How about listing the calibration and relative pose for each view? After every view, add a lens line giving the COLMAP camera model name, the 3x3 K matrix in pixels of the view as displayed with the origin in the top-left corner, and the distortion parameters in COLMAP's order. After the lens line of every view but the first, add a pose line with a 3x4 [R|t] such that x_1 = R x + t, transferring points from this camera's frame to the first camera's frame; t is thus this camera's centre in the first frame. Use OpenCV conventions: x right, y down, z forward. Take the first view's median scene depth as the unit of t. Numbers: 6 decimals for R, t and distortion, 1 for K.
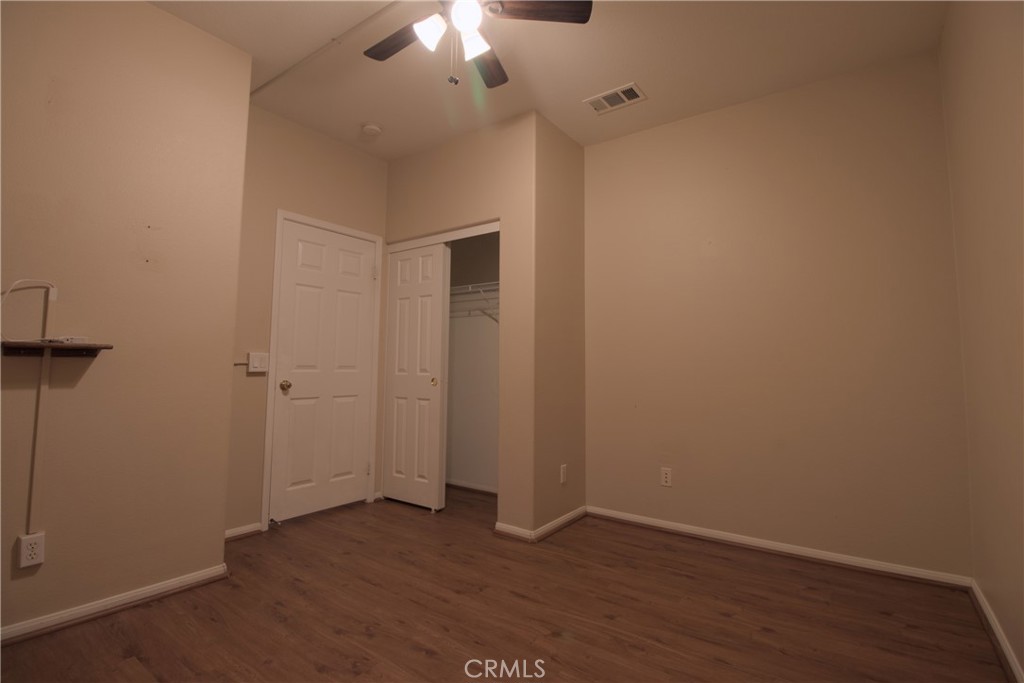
lens RADIAL K [[482.4, 0, 512.1], [0, 482.4, 337.1], [0, 0, 1]] dist [-0.004389, -0.001521]
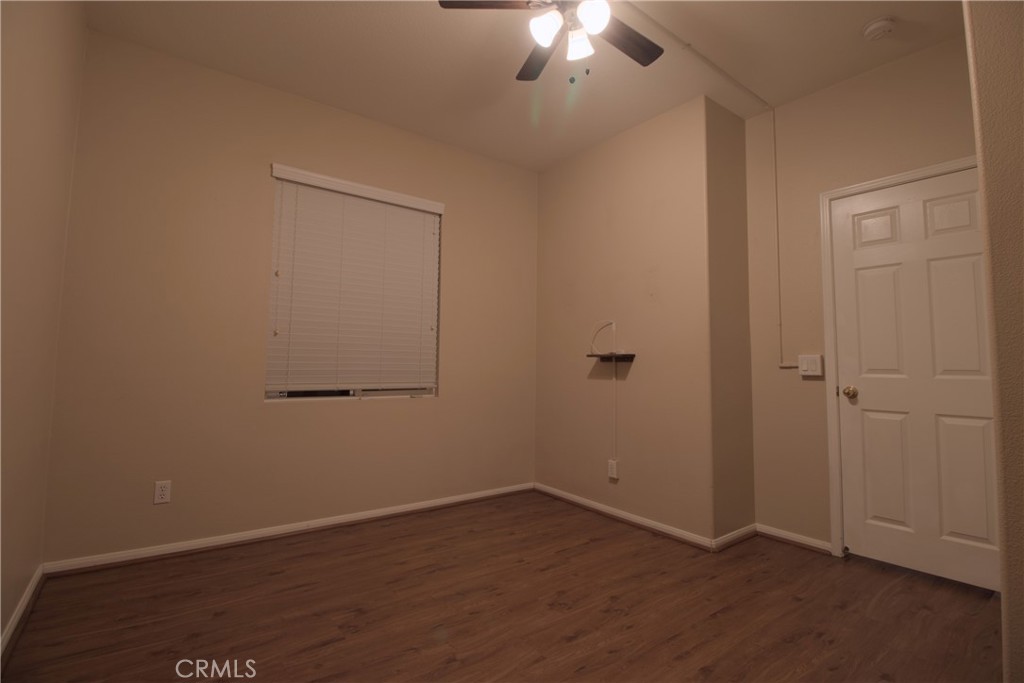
lens RADIAL K [[482.4, 0, 511.9], [0, 482.4, 338.9], [0, 0, 1]] dist [-0.004389, -0.001521]
pose [[-0.281971, -0.063089, -0.957346, 0.728031], [0.043008, 0.996001, -0.078304, 0.067861], [0.958458, -0.063253, -0.278131, 0.970433]]
